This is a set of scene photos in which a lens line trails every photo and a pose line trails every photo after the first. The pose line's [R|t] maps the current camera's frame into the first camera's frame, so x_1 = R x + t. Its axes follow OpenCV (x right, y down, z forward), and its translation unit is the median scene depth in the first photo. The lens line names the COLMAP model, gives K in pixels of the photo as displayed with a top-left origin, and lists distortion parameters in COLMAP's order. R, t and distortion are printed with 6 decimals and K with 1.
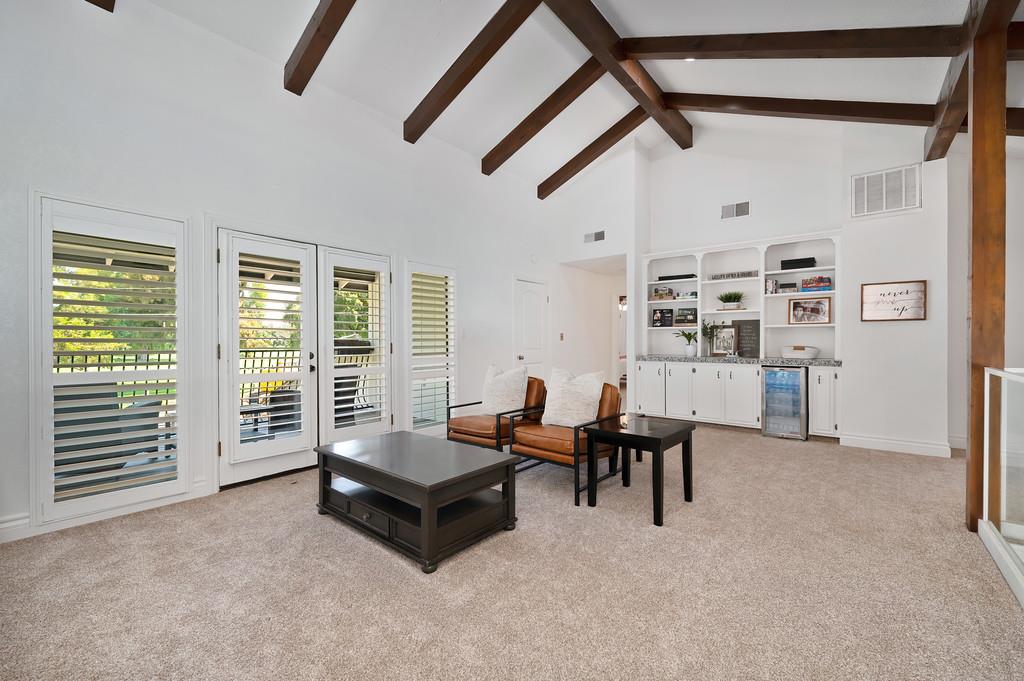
lens RADIAL K [[419.7, 0, 512.8], [0, 419.7, 341.0], [0, 0, 1]] dist [0.001149, 0.000312]
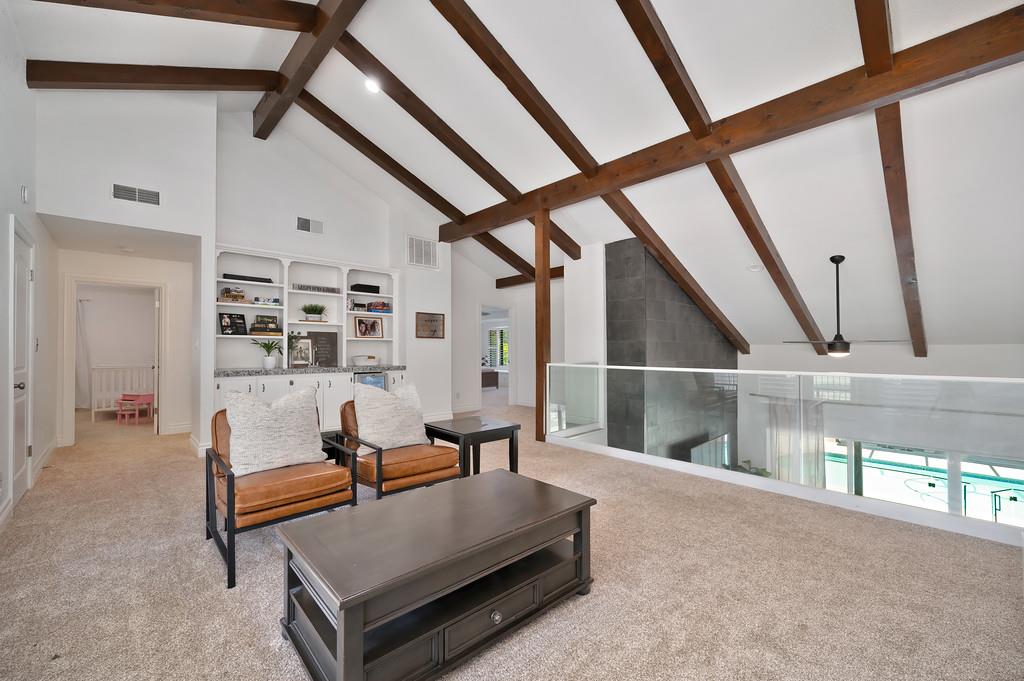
lens RADIAL K [[419.1, 0, 509.5], [0, 419.1, 344.9], [0, 0, 1]] dist [0.002272, 0.000090]
pose [[0.123483, 0.013182, 0.992259, -0.436181], [0.003164, 0.999901, -0.013678, -0.001183], [-0.992342, 0.004828, 0.123429, 0.388740]]
